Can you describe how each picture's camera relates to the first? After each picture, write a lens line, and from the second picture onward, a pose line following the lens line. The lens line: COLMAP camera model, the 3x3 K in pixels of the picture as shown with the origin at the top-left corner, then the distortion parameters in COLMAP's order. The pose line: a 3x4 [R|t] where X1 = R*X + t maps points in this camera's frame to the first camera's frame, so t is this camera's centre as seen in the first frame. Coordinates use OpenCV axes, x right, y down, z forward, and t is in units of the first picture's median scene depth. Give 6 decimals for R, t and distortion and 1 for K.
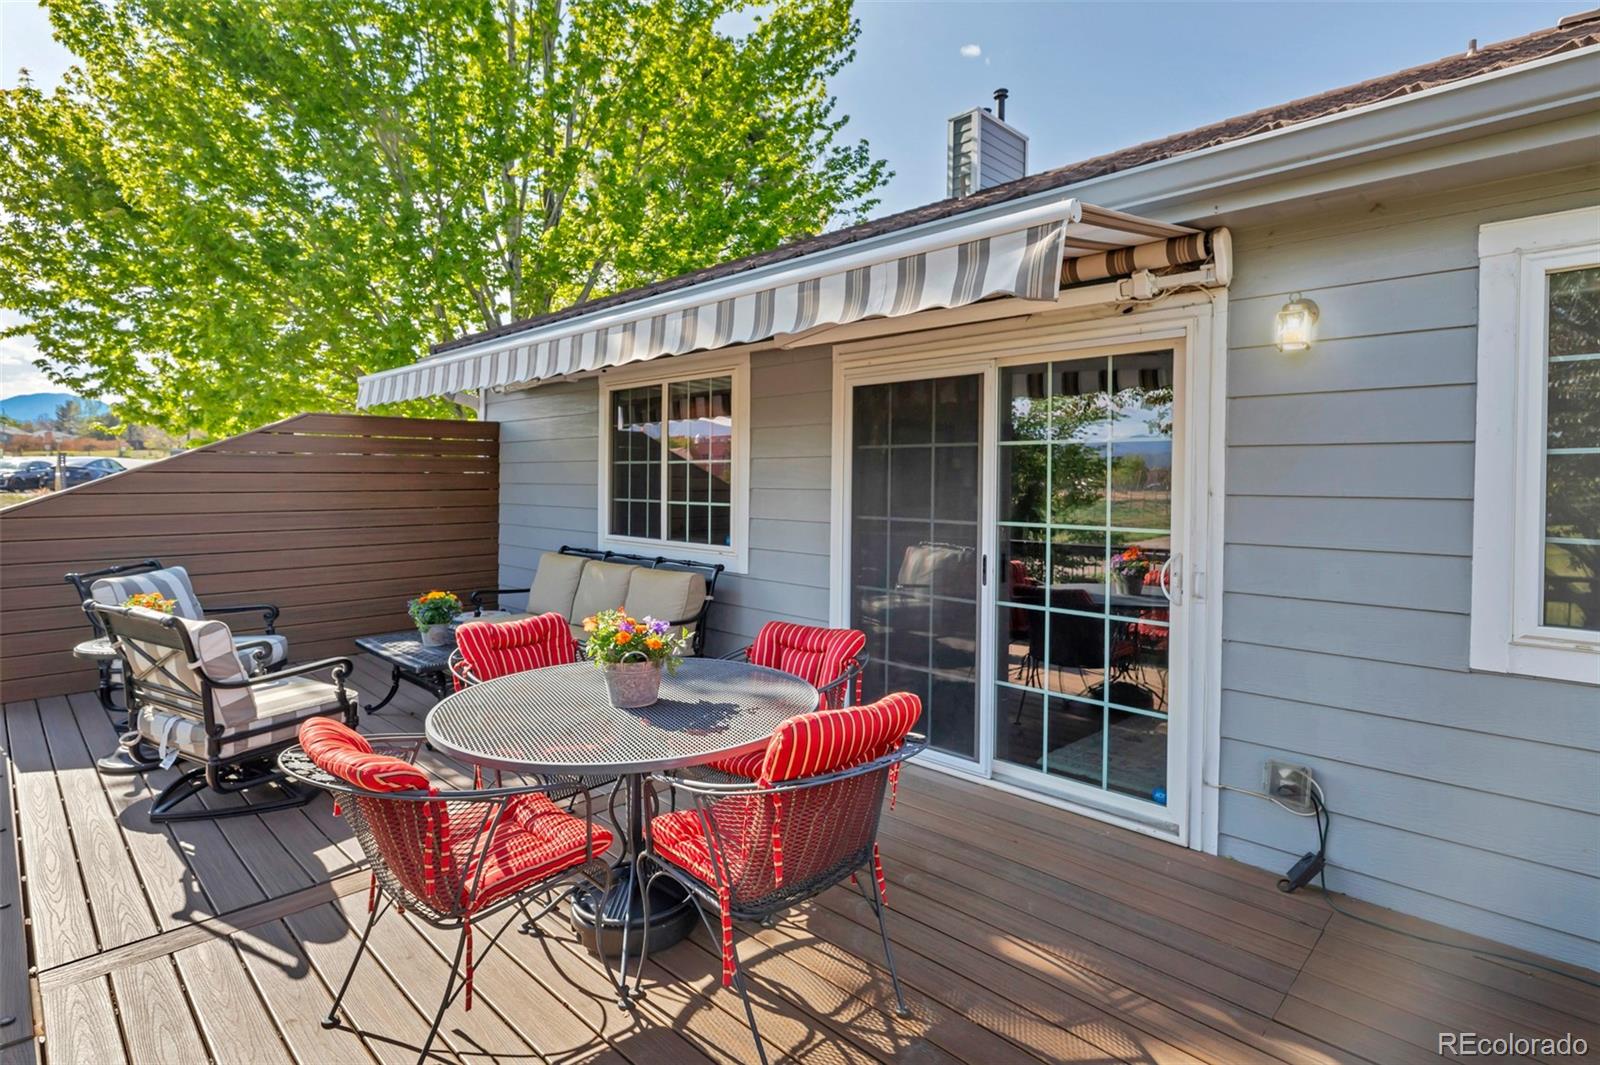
lens RADIAL K [[811.6, 0, 794.2], [0, 811.6, 498.7], [0, 0, 1]] dist [0.010306, -0.000126]
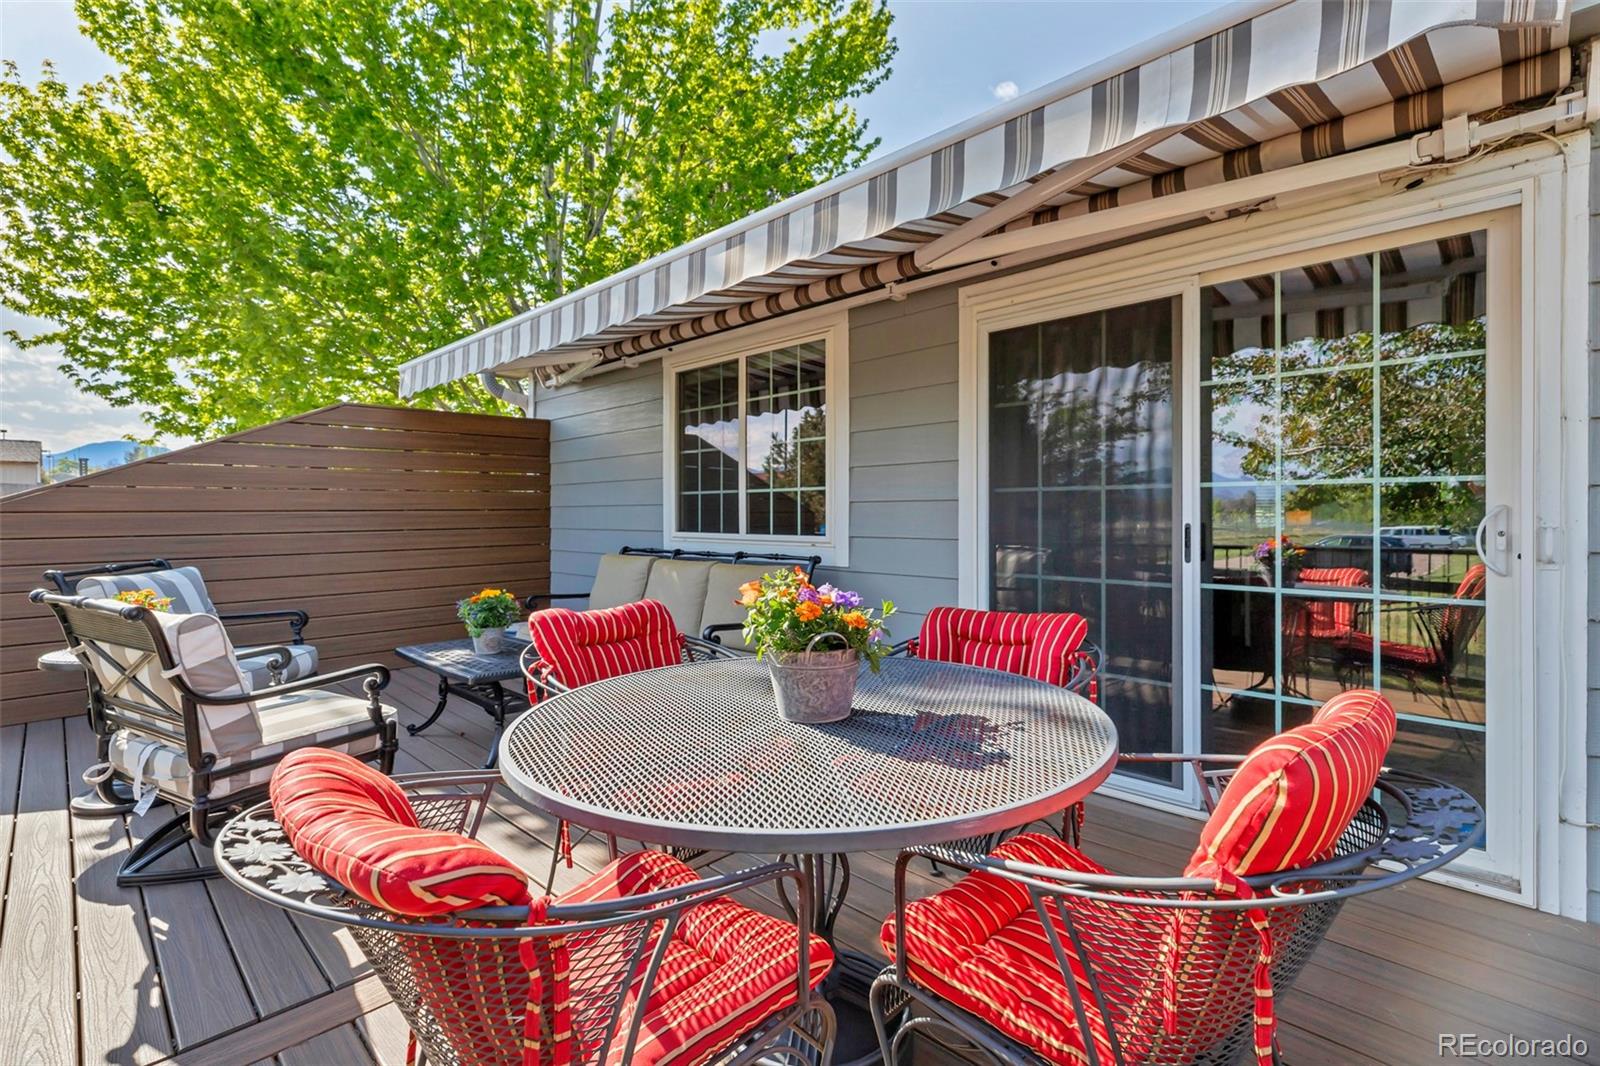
lens RADIAL K [[735.1, 0, 795.5], [0, 735.1, 522.4], [0, 0, 1]] dist [0.010112, 0.000176]
pose [[0.999890, -0.014292, -0.004025, -0.125375], [0.014236, 0.999804, -0.013760, 0.063232], [0.004221, 0.013701, 0.999897, 0.247678]]
